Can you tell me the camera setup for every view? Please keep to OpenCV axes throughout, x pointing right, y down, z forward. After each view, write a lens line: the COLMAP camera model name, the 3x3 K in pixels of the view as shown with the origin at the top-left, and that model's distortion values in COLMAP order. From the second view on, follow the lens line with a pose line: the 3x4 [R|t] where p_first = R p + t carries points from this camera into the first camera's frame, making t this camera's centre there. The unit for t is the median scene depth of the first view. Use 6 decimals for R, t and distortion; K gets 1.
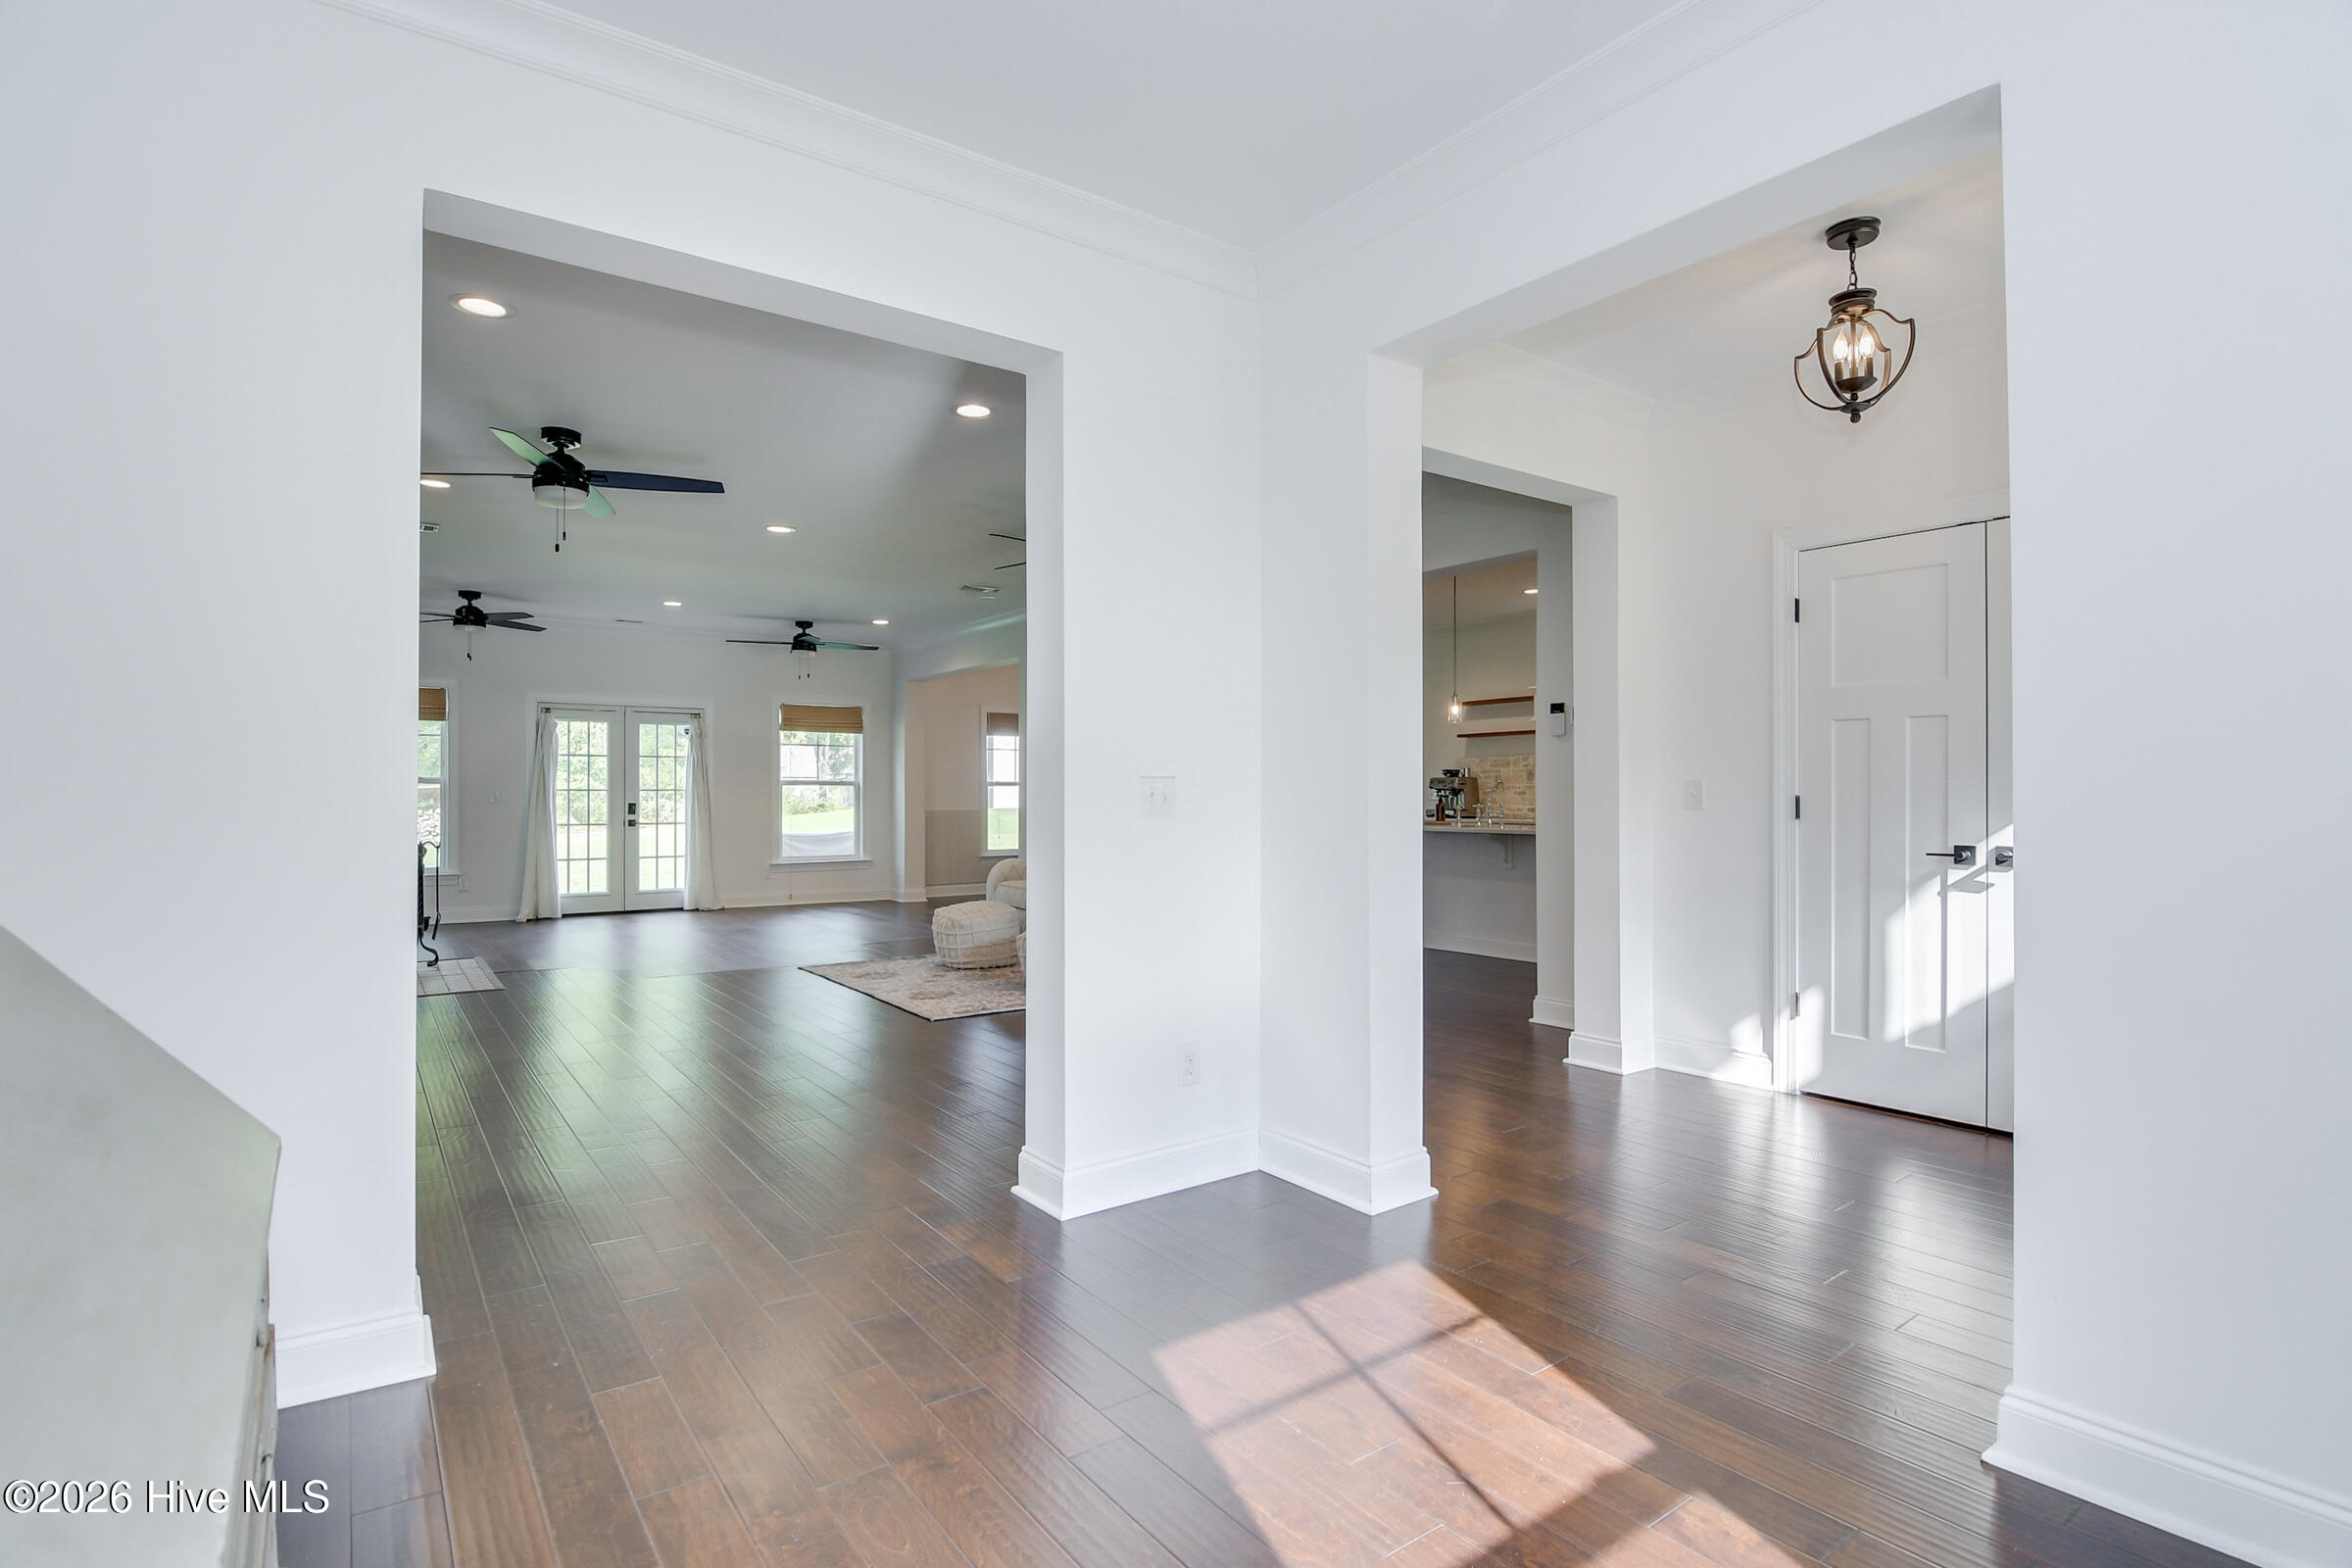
lens RADIAL K [[1122.4, 0, 1170.5], [0, 1122.4, 709.4], [0, 0, 1]] dist [-0.000542, -0.000042]
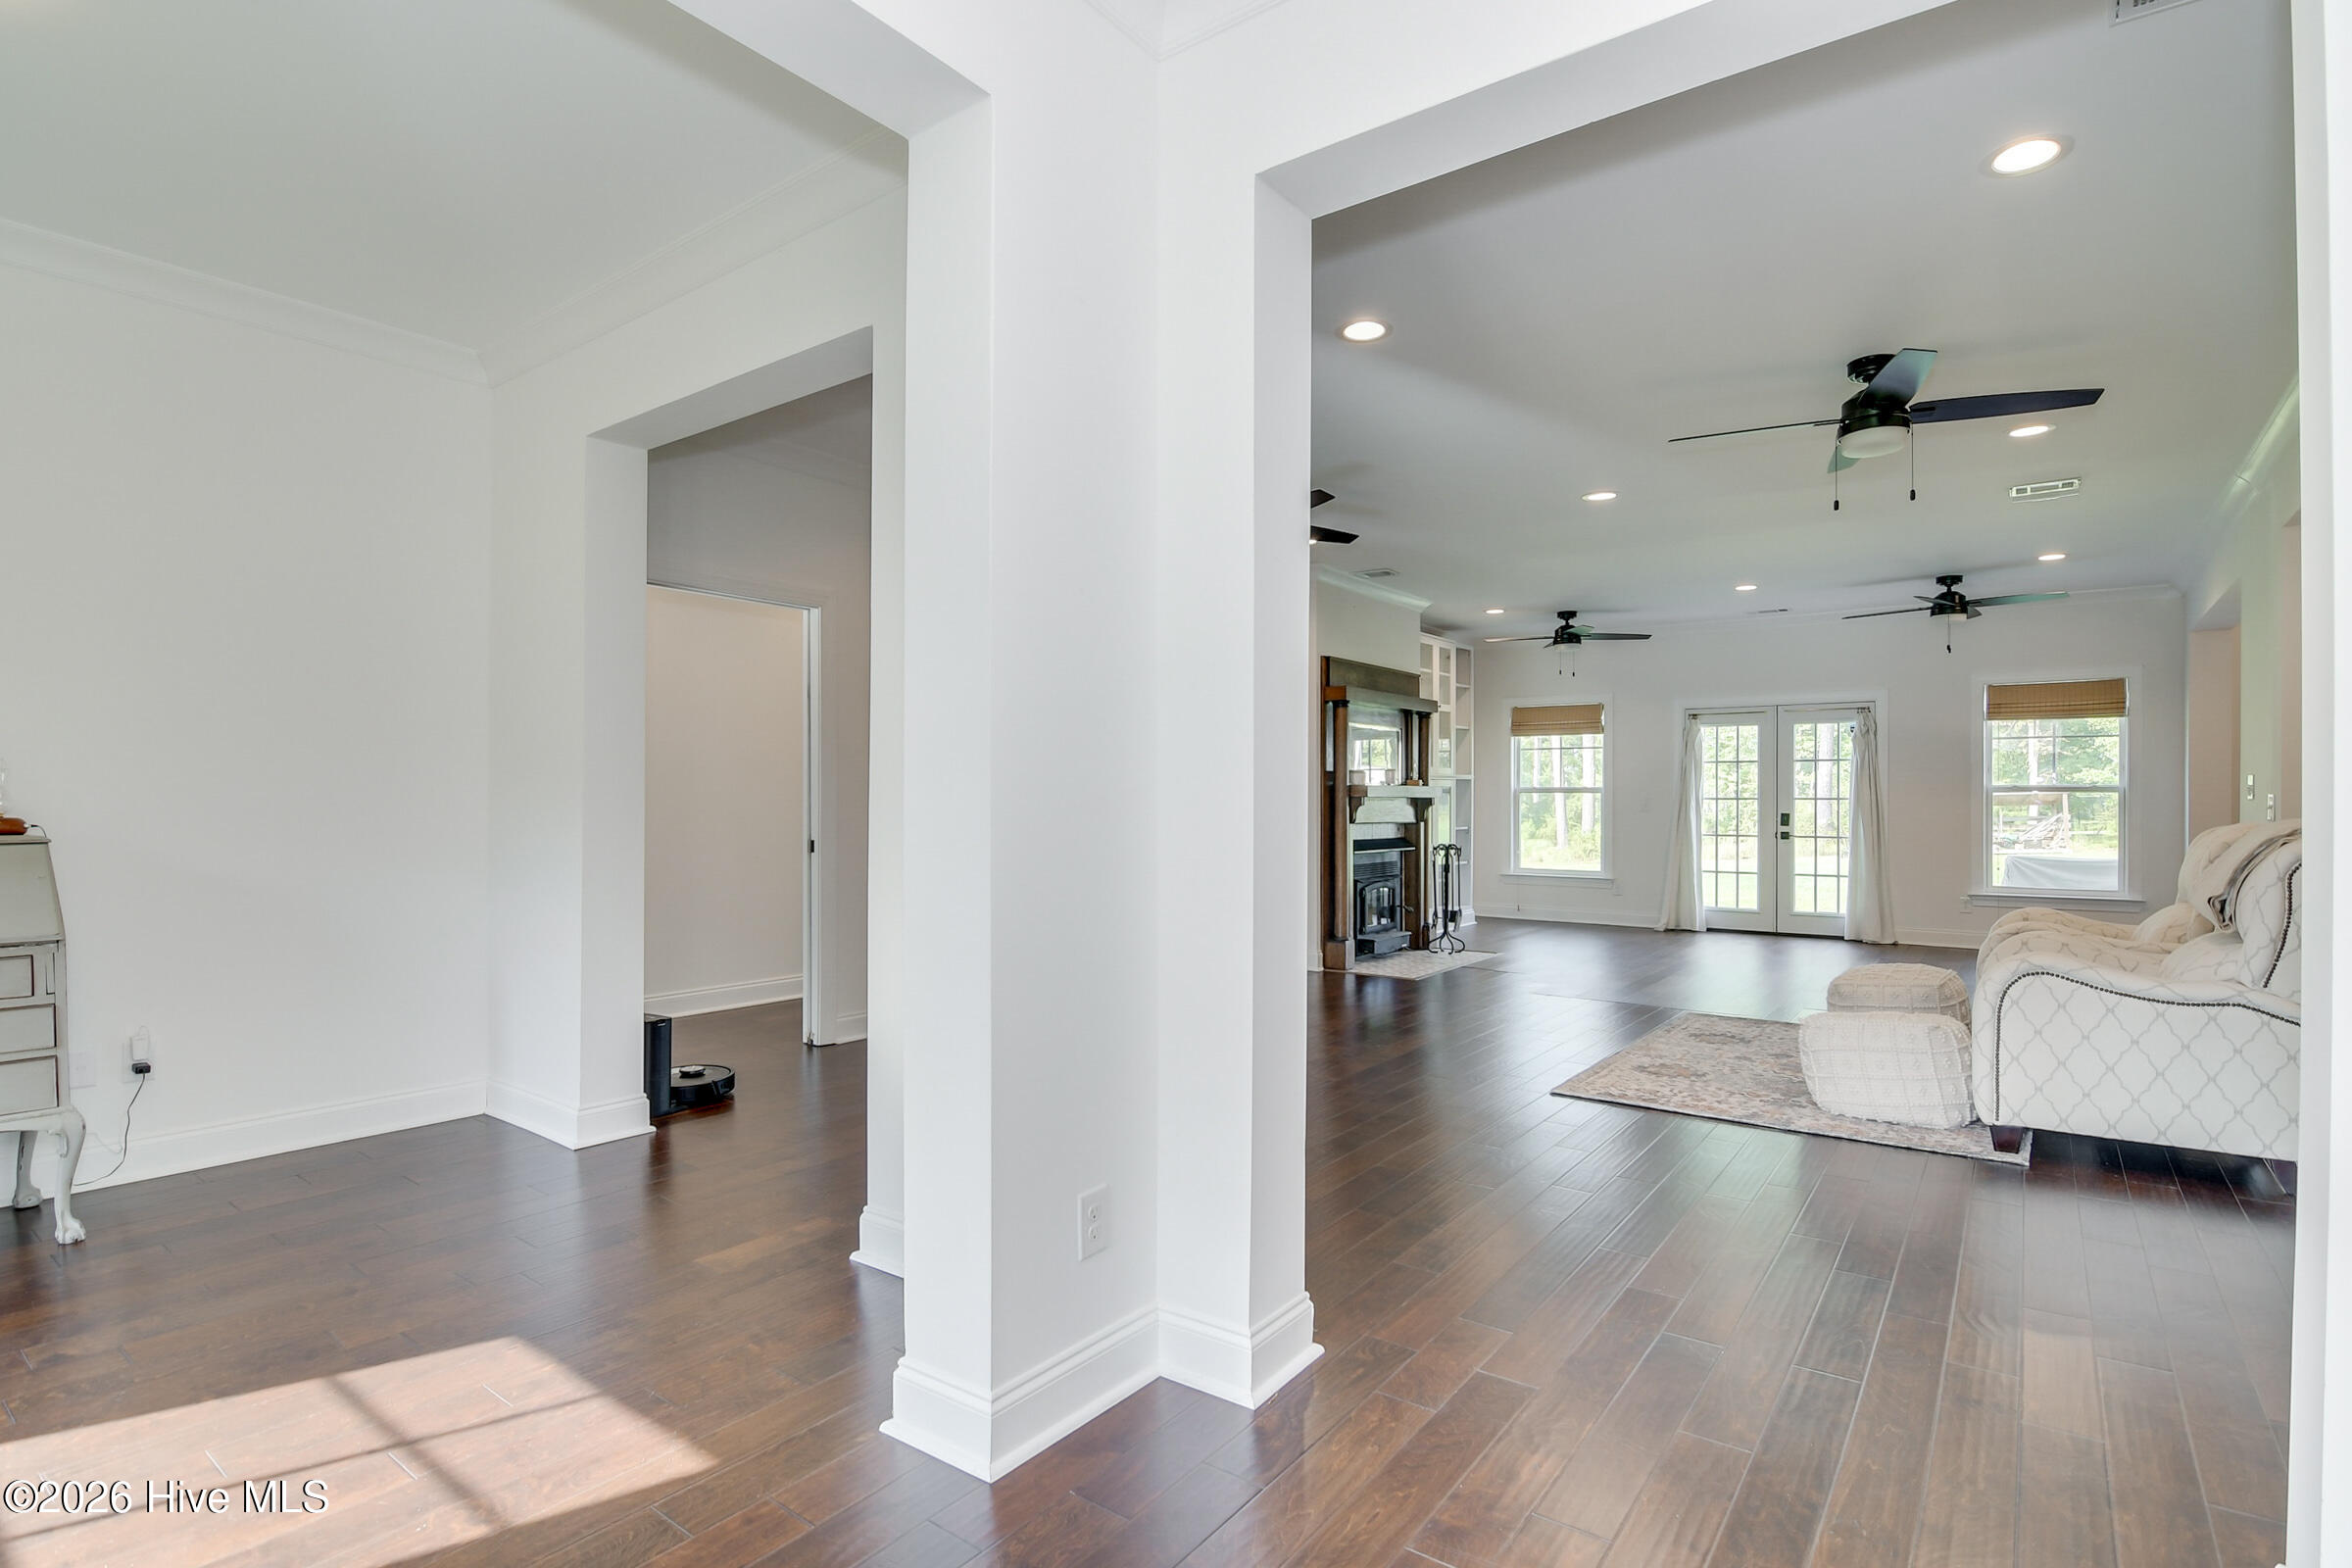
lens RADIAL K [[1159.5, 0, 1176.0], [0, 1159.5, 784.0], [0, 0, 1]] dist [0.000756, 0.000106]
pose [[0.291990, -0.006448, -0.956400, 0.261213], [0.072661, 0.997237, 0.015460, 0.010800], [0.953657, -0.074007, 0.291652, 0.270883]]
